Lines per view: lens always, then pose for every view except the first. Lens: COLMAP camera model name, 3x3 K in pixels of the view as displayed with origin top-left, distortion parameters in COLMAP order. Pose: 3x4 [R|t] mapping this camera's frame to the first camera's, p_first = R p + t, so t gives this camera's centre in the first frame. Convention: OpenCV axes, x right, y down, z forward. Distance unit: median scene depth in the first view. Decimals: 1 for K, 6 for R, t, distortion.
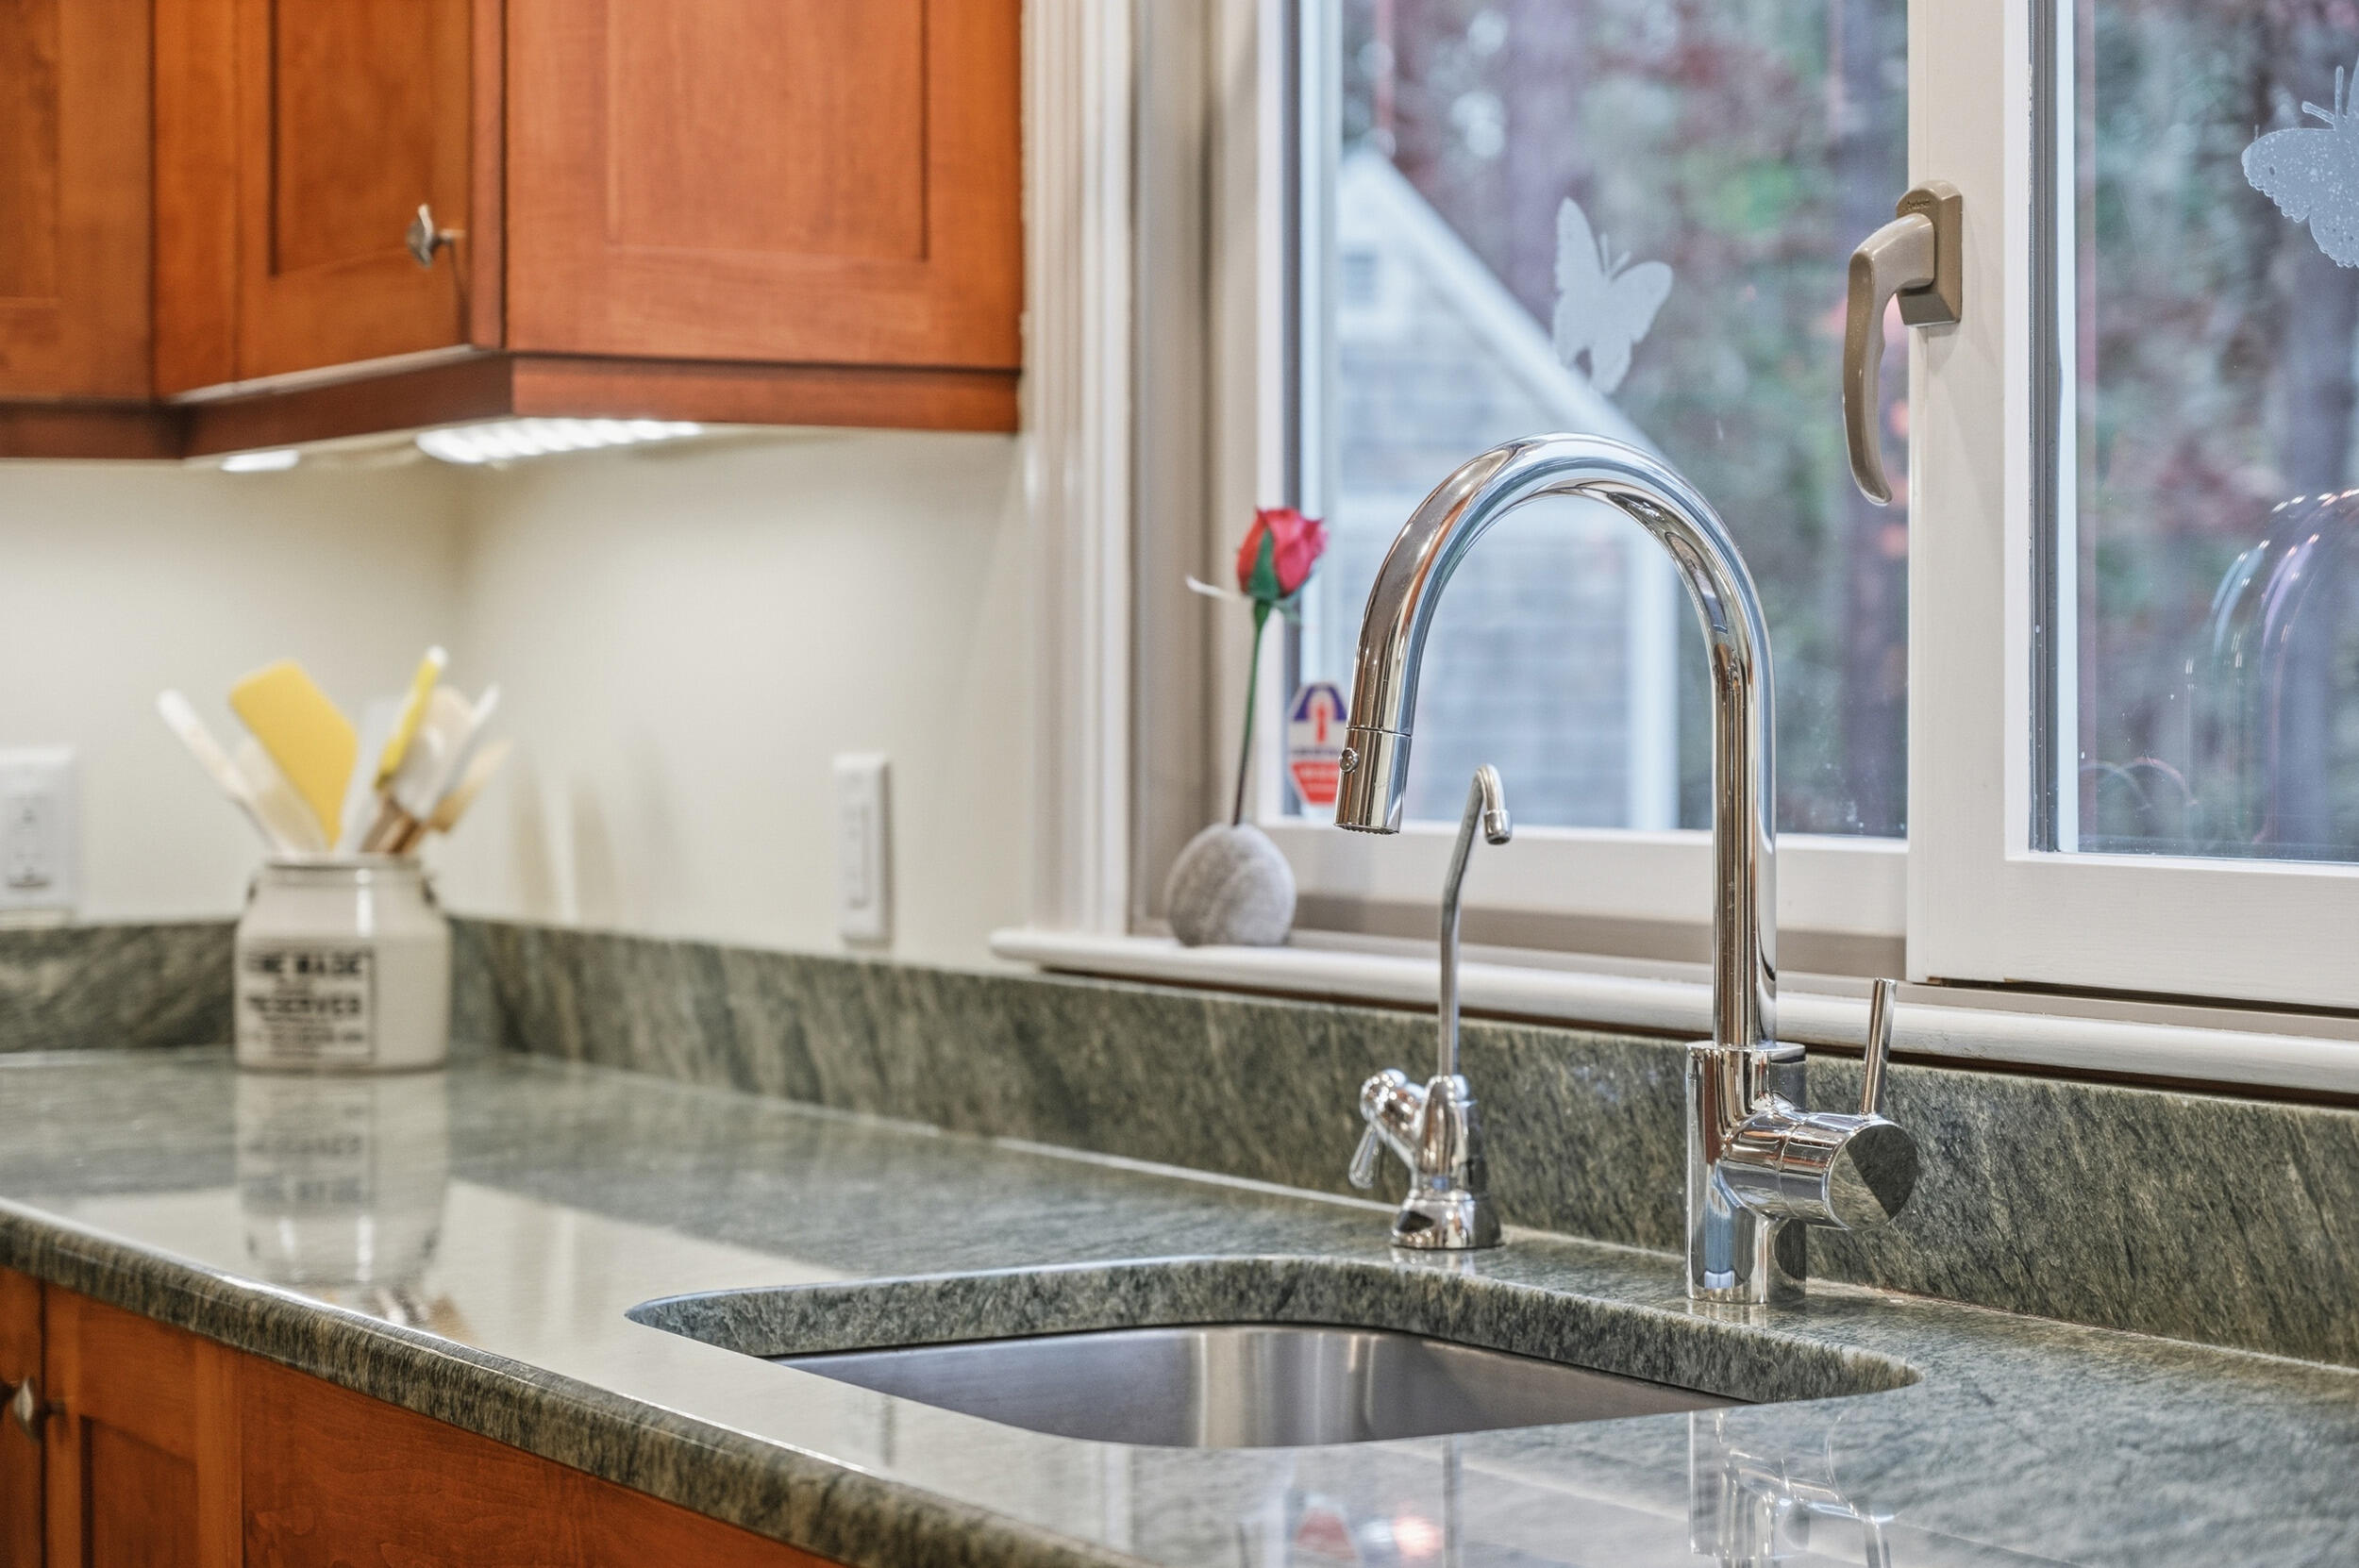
lens RADIAL K [[4674.3, 0, 1179.5], [0, 4674.3, 784.0], [0, 0, 1]] dist [-0.048158, -0.232110]
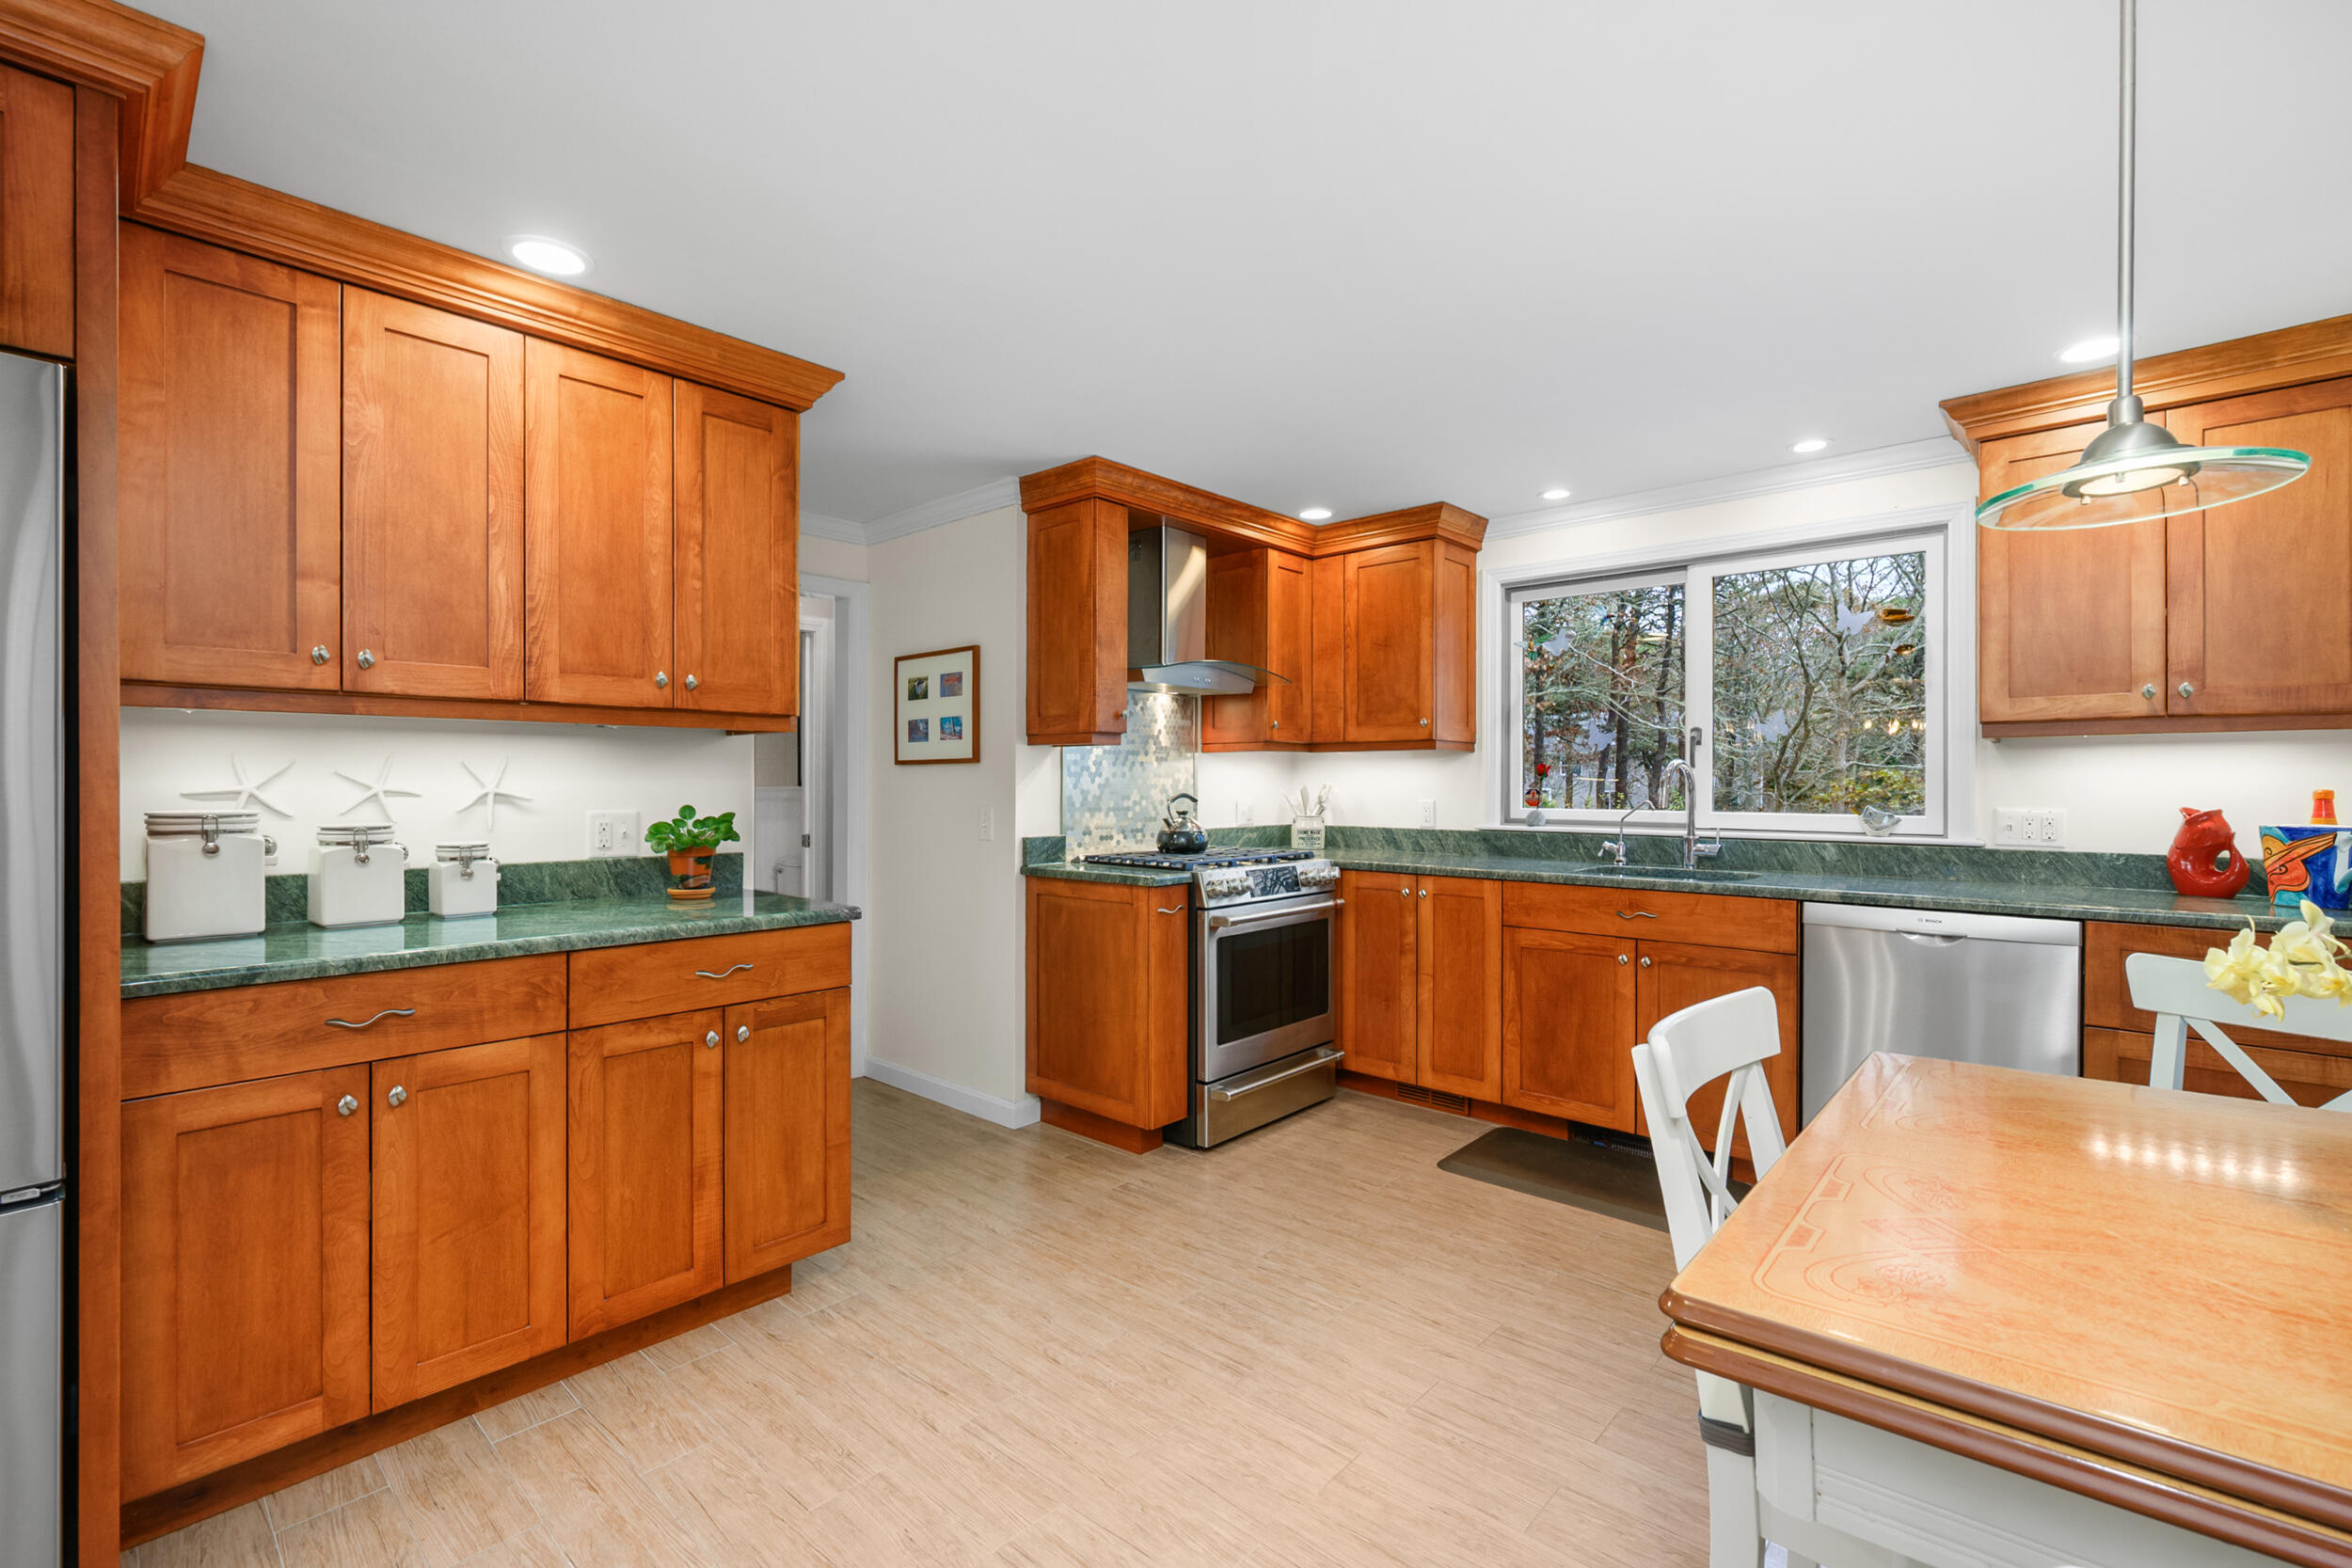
lens RADIAL K [[1009.9, 0, 1176.0], [0, 1009.9, 784.0], [0, 0, 1]] dist [-0.001014, -0.000008]
pose [[0.954508, 0.008591, 0.298062, -0.805277], [-0.003901, 0.999859, -0.016328, -0.003684], [-0.298160, 0.014423, 0.954407, -0.244989]]
